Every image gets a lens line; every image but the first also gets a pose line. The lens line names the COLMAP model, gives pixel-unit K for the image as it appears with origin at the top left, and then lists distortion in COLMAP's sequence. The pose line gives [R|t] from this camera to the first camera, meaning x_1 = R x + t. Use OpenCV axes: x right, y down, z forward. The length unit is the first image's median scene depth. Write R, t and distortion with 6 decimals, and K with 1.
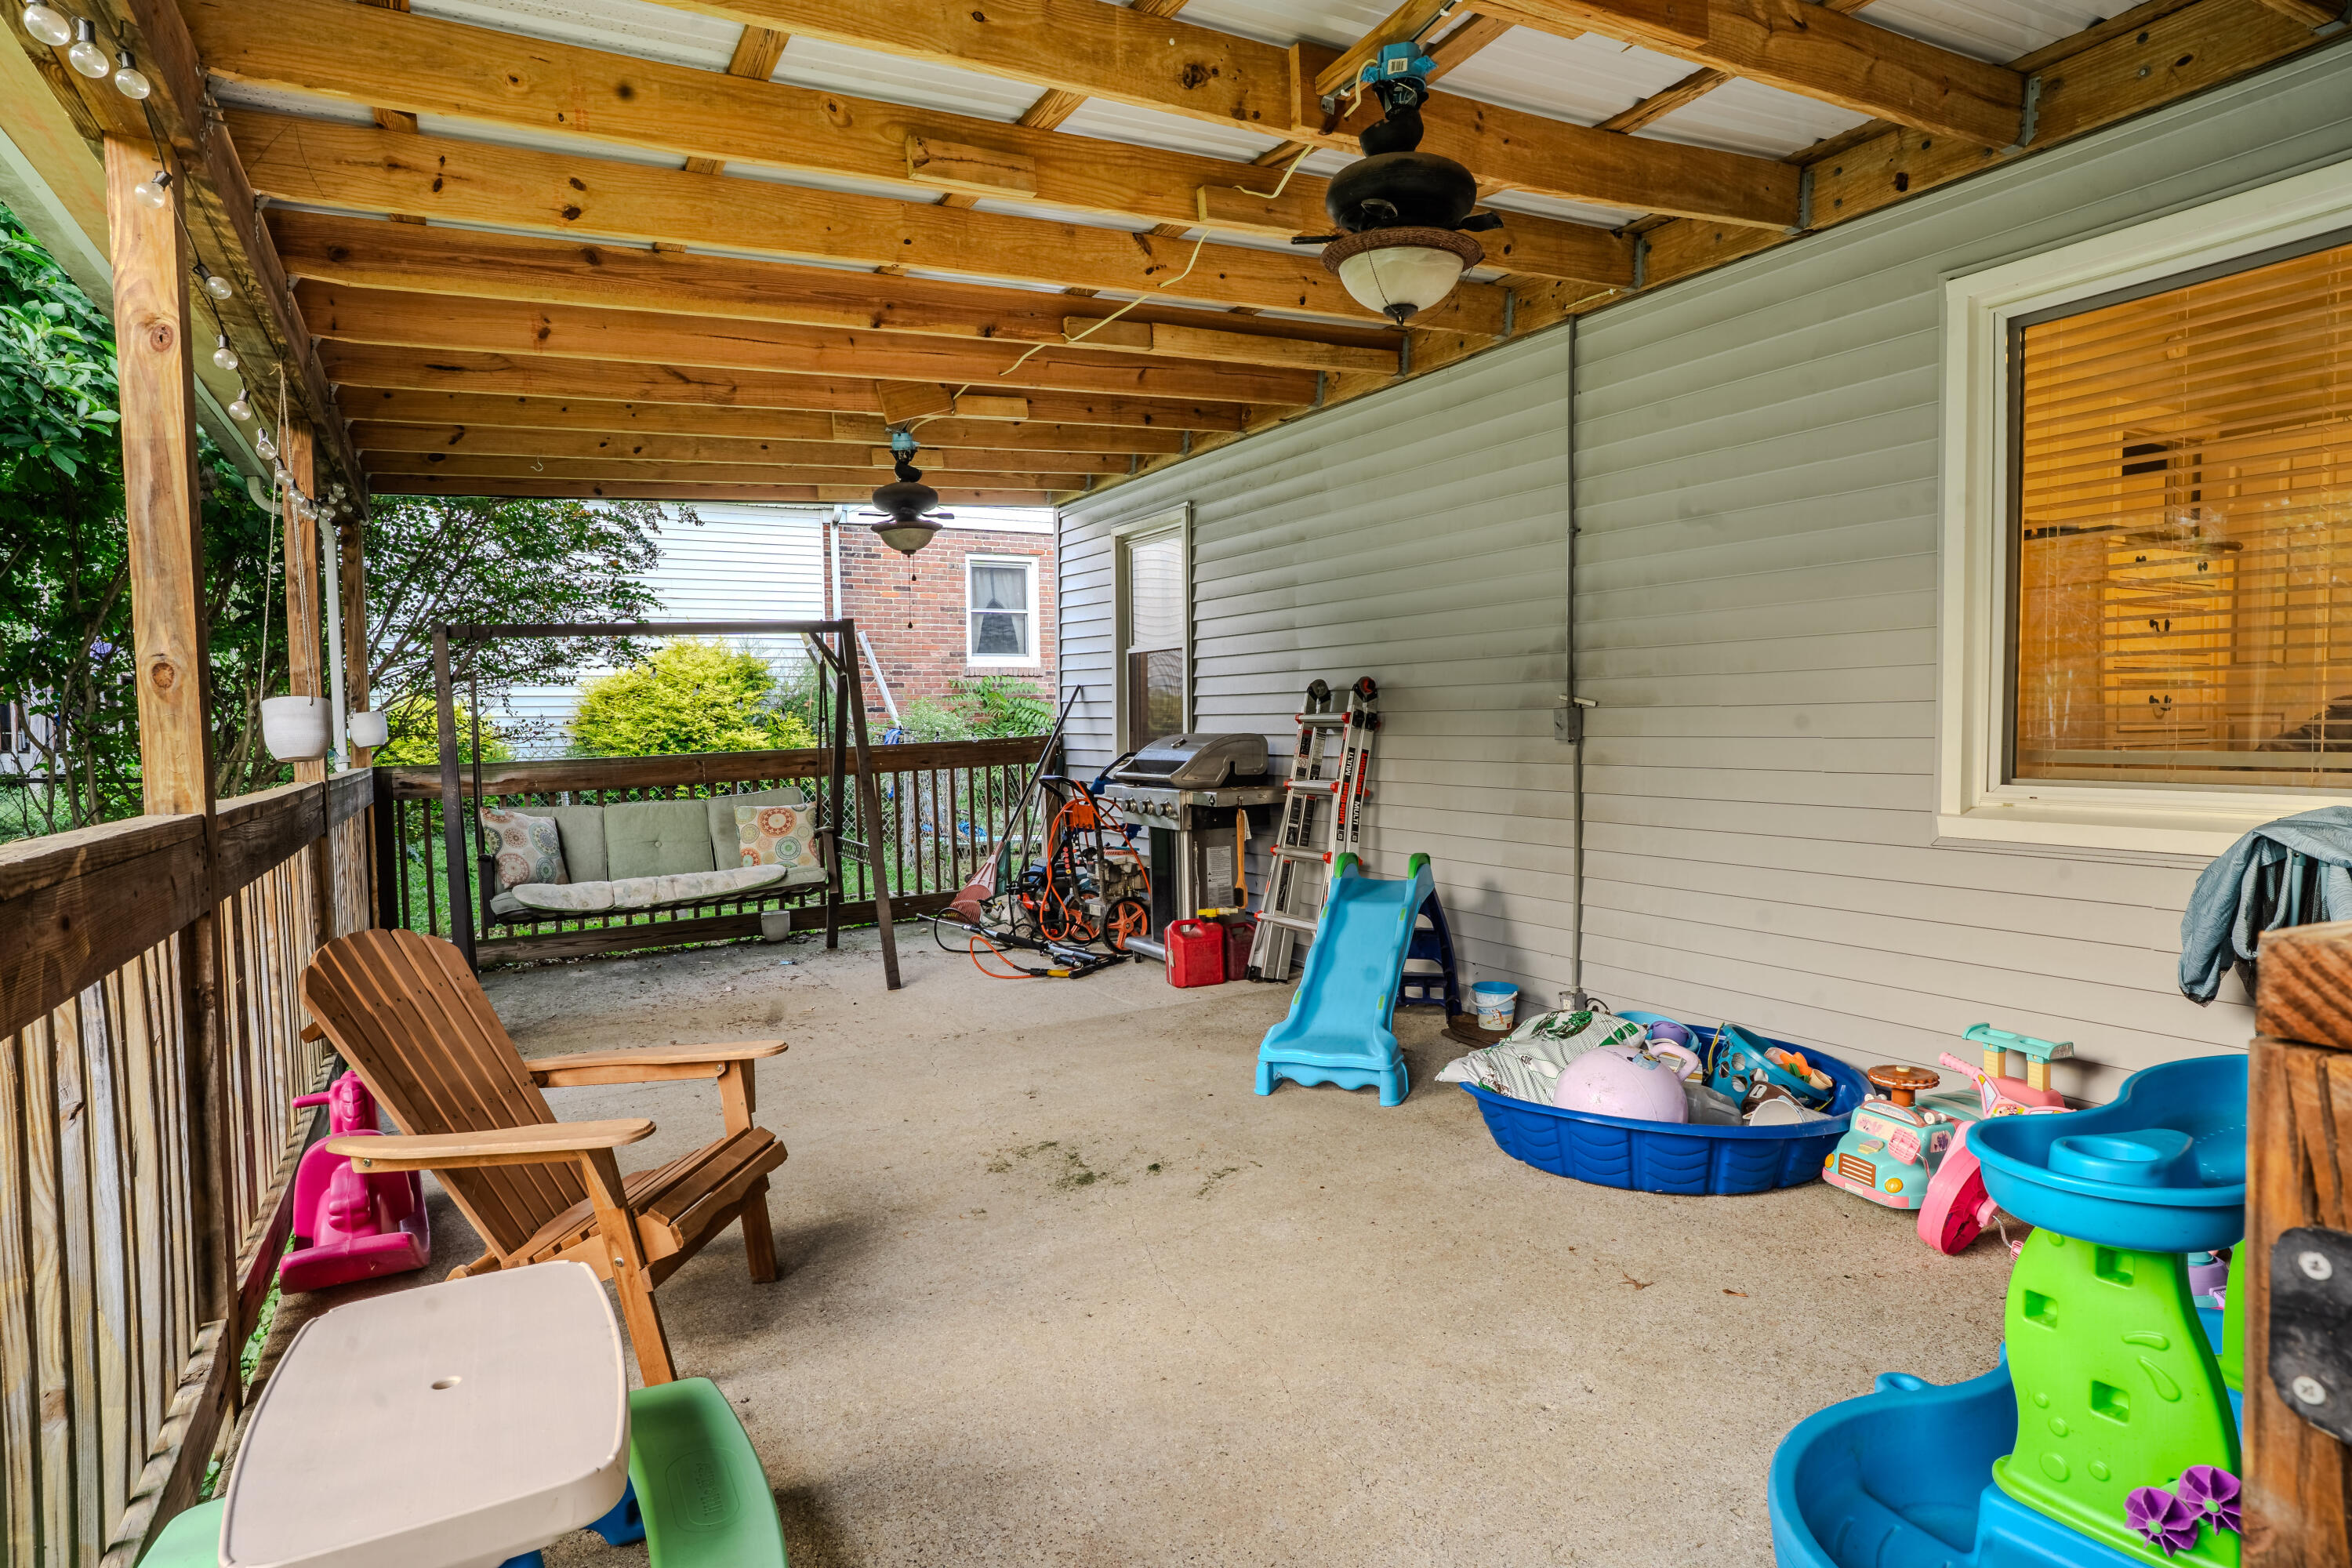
lens RADIAL K [[1286.1, 0, 1159.9], [0, 1286.1, 783.2], [0, 0, 1]] dist [-0.031398, 0.000025]
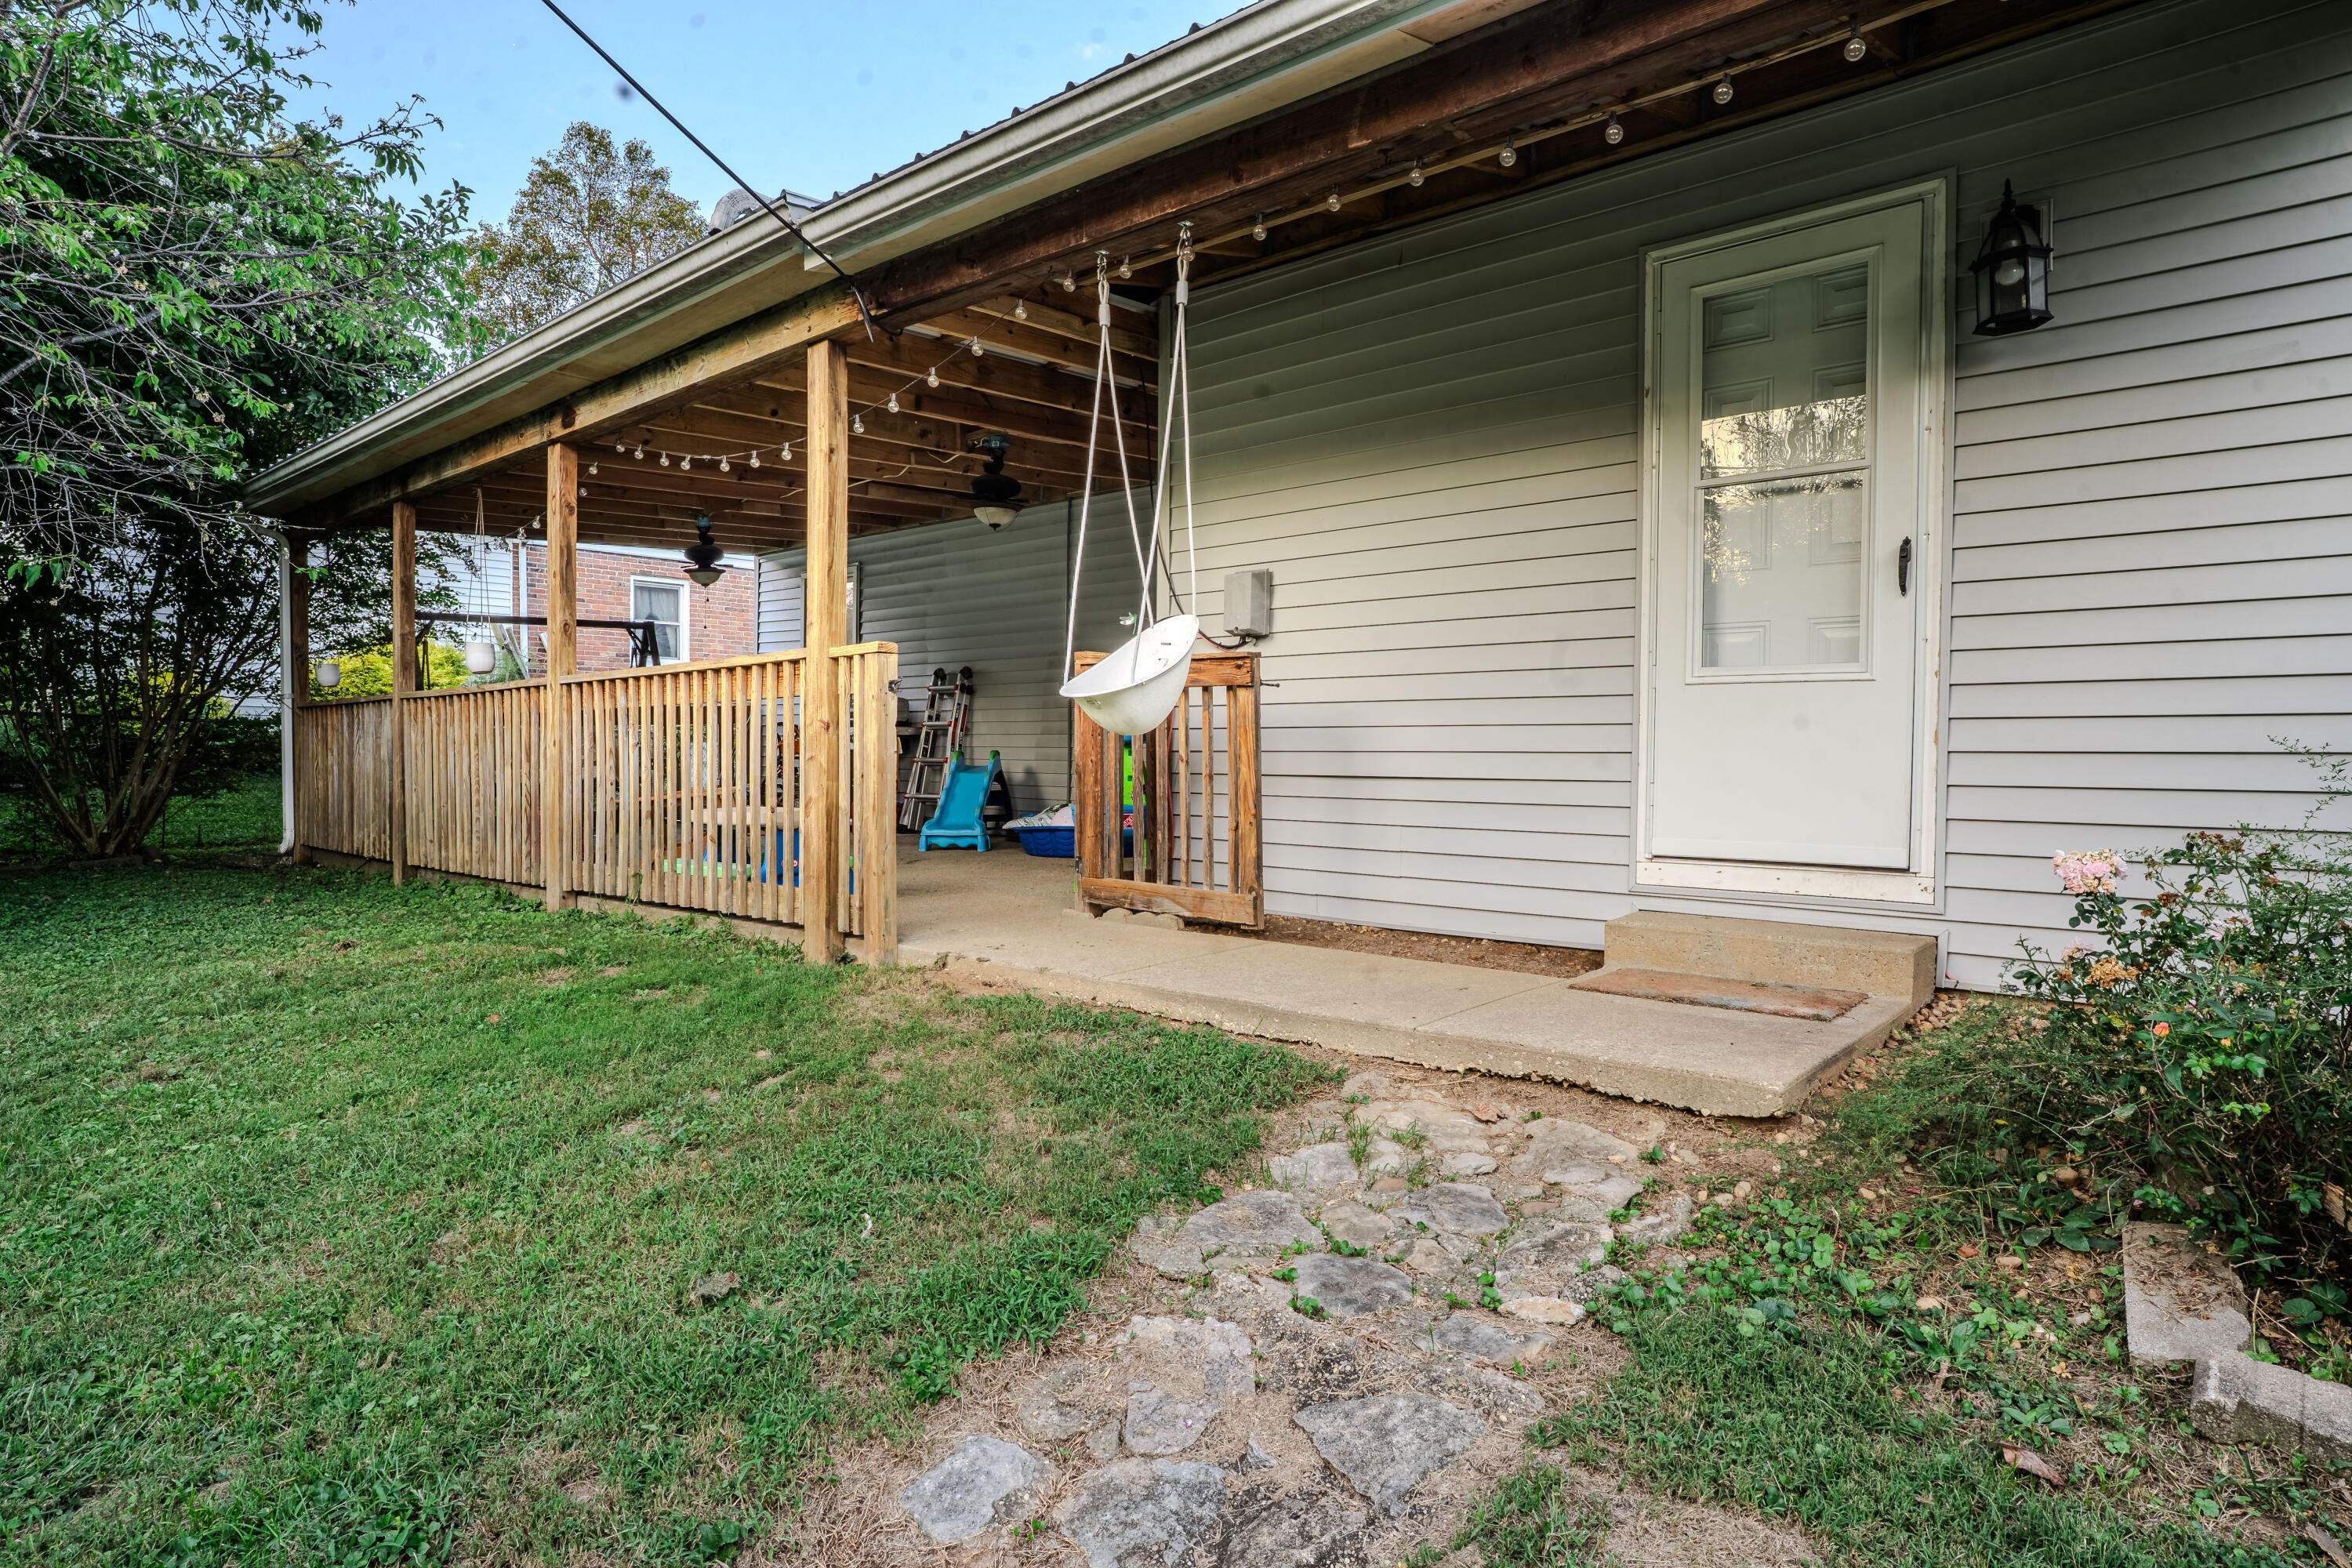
lens RADIAL K [[1286.1, 0, 1175.9], [0, 1286.1, 776.6], [0, 0, 1]] dist [-0.031398, 0.000025]
pose [[0.939052, 0.014239, 0.343481, -0.189578], [-0.003955, 0.999523, -0.030623, 0.130560], [-0.343754, 0.027398, 0.938660, -0.840457]]
